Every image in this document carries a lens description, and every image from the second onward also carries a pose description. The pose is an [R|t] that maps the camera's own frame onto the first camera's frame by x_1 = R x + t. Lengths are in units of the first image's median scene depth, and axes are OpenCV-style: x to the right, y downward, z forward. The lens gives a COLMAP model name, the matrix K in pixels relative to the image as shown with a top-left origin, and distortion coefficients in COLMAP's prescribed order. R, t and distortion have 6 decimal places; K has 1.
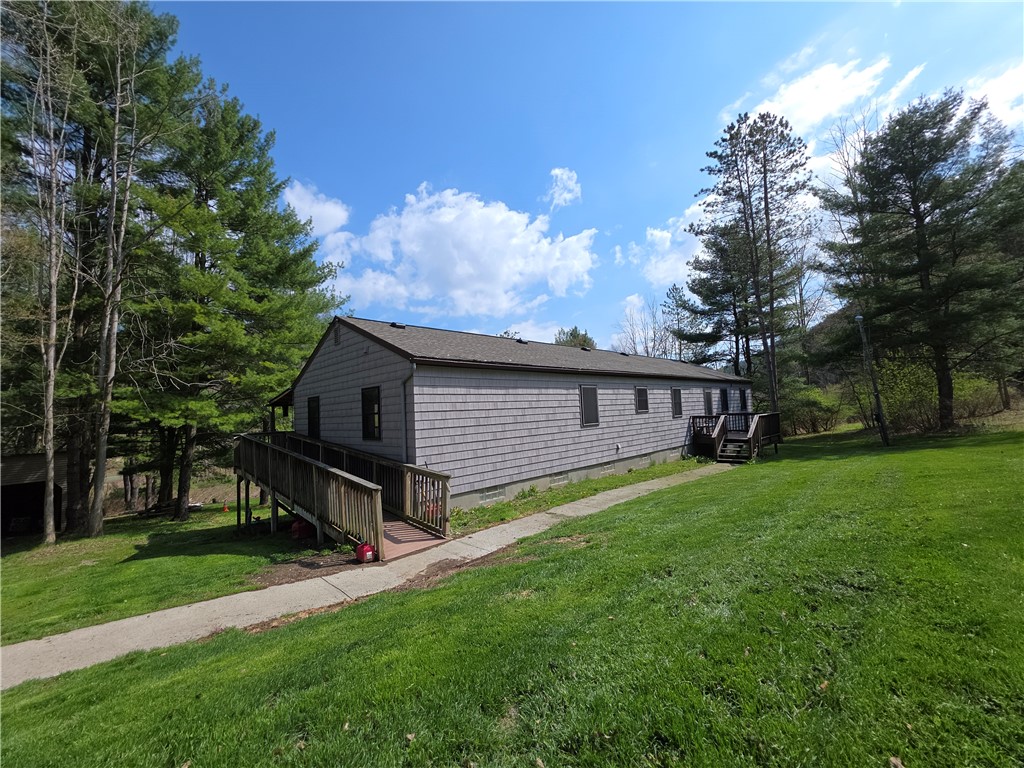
lens RADIAL K [[411.0, 0, 517.7], [0, 411.0, 386.4], [0, 0, 1]] dist [0.000299, -0.000211]
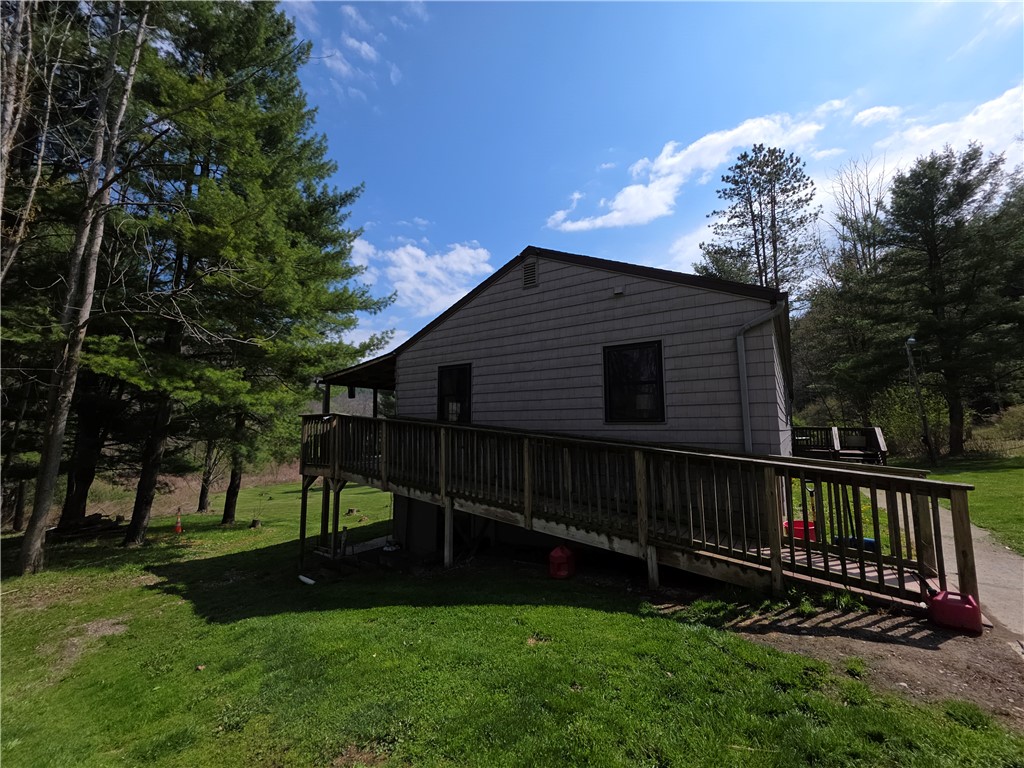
lens RADIAL K [[411.0, 0, 507.2], [0, 411.0, 387.3], [0, 0, 1]] dist [0.000299, -0.000211]
pose [[0.980621, 0.065110, 0.184780, -0.470434], [-0.056039, 0.996973, -0.053901, 0.083916], [-0.187730, 0.042502, 0.981301, 0.263448]]
